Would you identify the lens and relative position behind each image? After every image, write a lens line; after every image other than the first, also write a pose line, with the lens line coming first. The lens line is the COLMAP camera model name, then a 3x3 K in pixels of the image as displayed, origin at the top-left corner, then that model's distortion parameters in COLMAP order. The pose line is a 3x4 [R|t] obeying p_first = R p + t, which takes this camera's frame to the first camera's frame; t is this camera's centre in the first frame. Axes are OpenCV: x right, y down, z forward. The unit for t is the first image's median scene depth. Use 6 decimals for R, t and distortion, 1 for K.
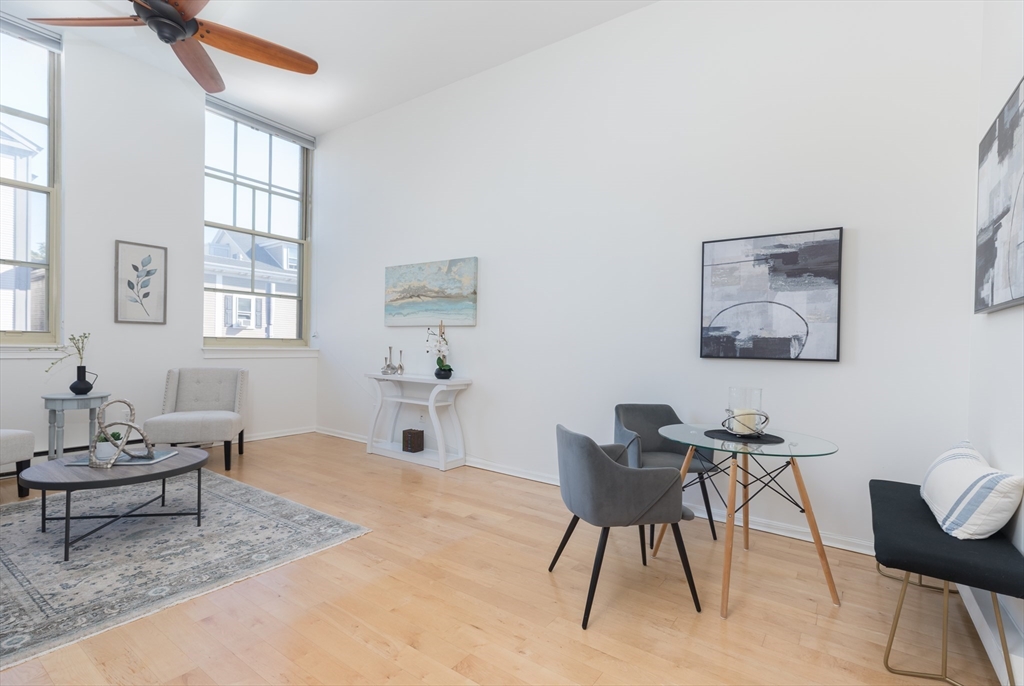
lens RADIAL K [[467.7, 0, 518.7], [0, 467.7, 351.7], [0, 0, 1]] dist [0.001516, 0.000399]
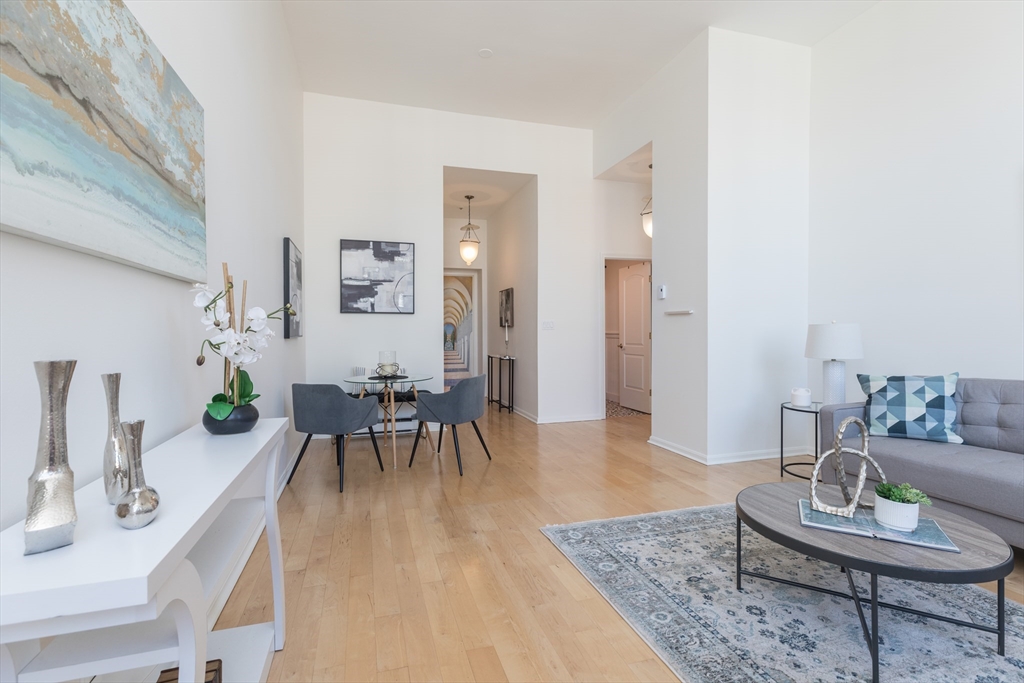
lens RADIAL K [[482.6, 0, 496.6], [0, 482.6, 344.0], [0, 0, 1]] dist [0.002126, 0.000107]
pose [[-0.781020, -0.037397, 0.623385, -0.752248], [-0.004590, 0.998522, 0.054152, -0.040343], [-0.624489, 0.039432, -0.780038, 1.611449]]
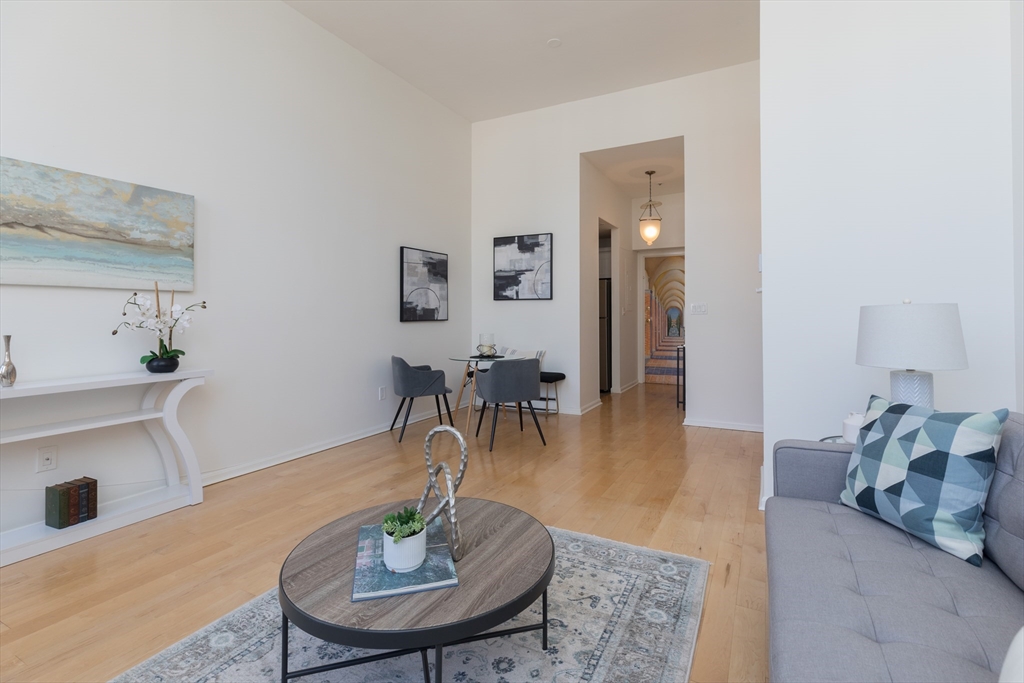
lens RADIAL K [[487.0, 0, 510.3], [0, 487.0, 313.5], [0, 0, 1]] dist [0.002116, 0.000274]
pose [[-0.117793, -0.018377, 0.992868, -1.232988], [0.016963, 0.999646, 0.020515, -0.041043], [-0.992893, 0.019259, -0.117439, 0.839758]]
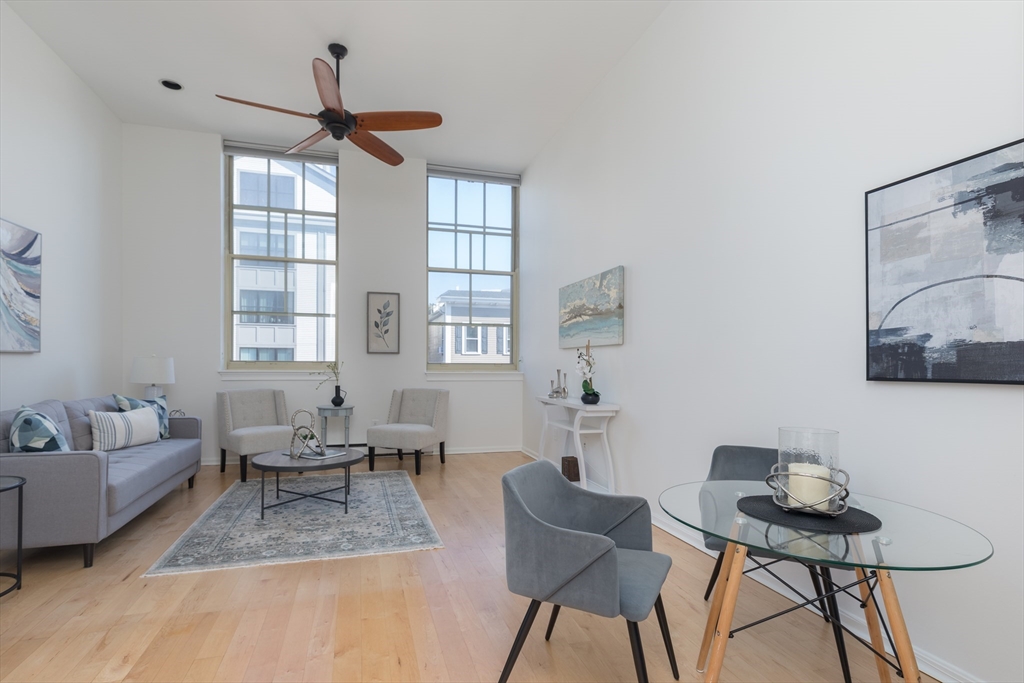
lens RADIAL K [[488.7, 0, 501.1], [0, 488.7, 364.9], [0, 0, 1]] dist [0.000776, 0.000151]
pose [[0.783092, -0.017126, -0.621670, 0.412470], [0.002049, 0.999686, -0.024958, 0.007238], [0.621902, 0.018270, 0.782882, 0.202396]]
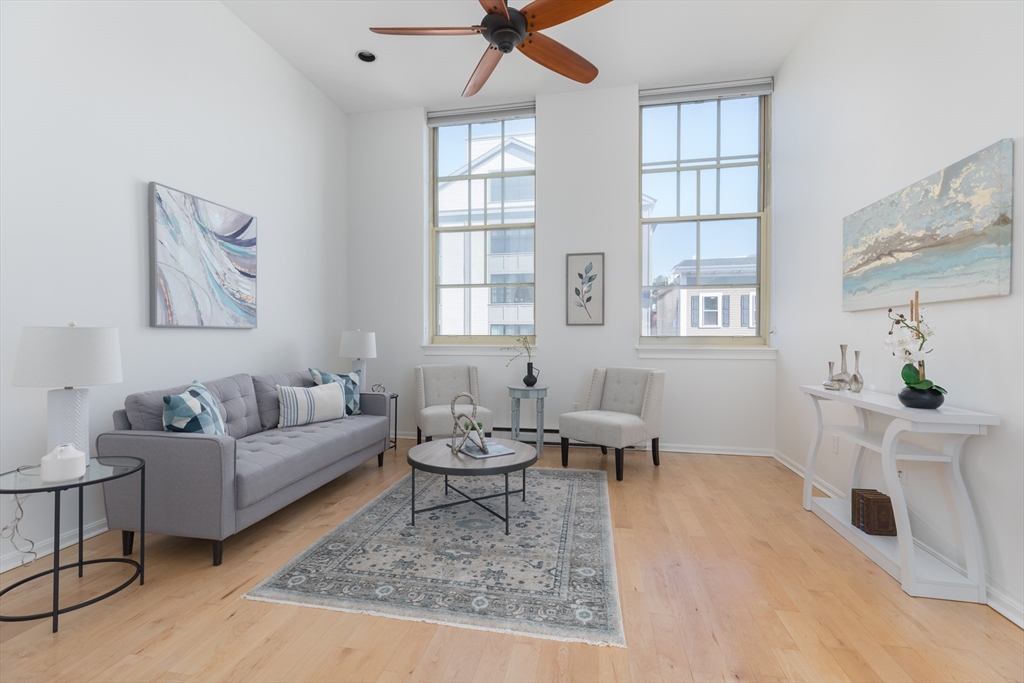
lens RADIAL K [[464.2, 0, 502.7], [0, 464.2, 343.5], [0, 0, 1]] dist [0.004463, 0.000301]
pose [[0.403896, -0.010910, -0.914740, 0.160625], [-0.006504, 0.999869, -0.014797, -0.001184], [0.914782, 0.011926, 0.403772, 0.541514]]
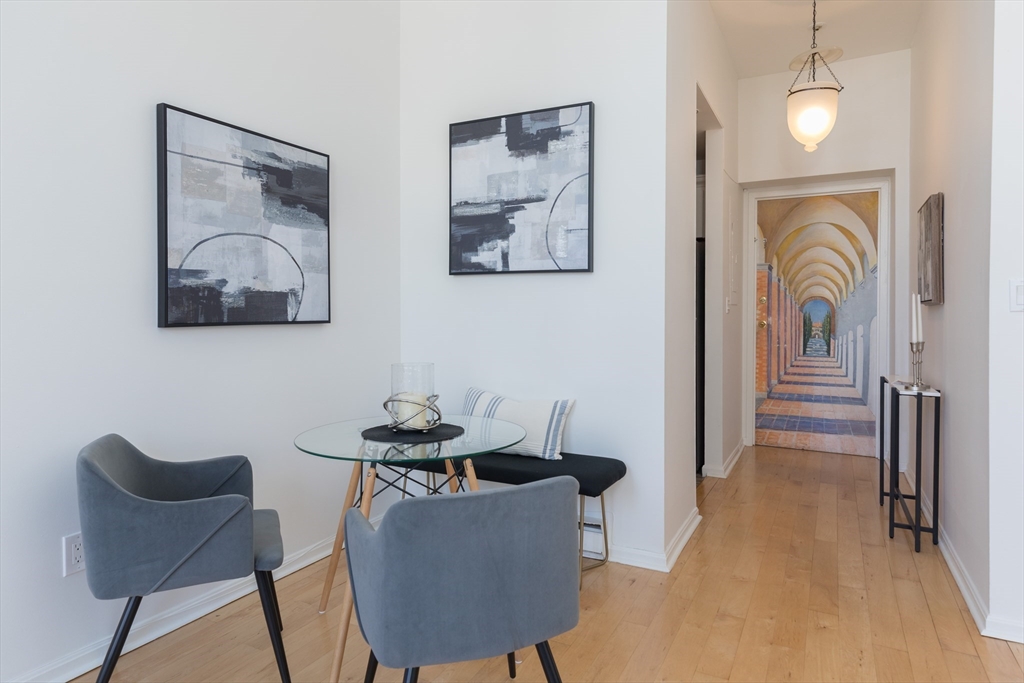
lens RADIAL K [[602.2, 0, 516.4], [0, 602.2, 319.1], [0, 0, 1]] dist [0.016056, -0.000014]
pose [[-0.140233, -0.032213, 0.989594, -0.330632], [0.010093, 0.999372, 0.033962, -0.015198], [-0.990067, 0.014751, -0.139820, 0.709774]]
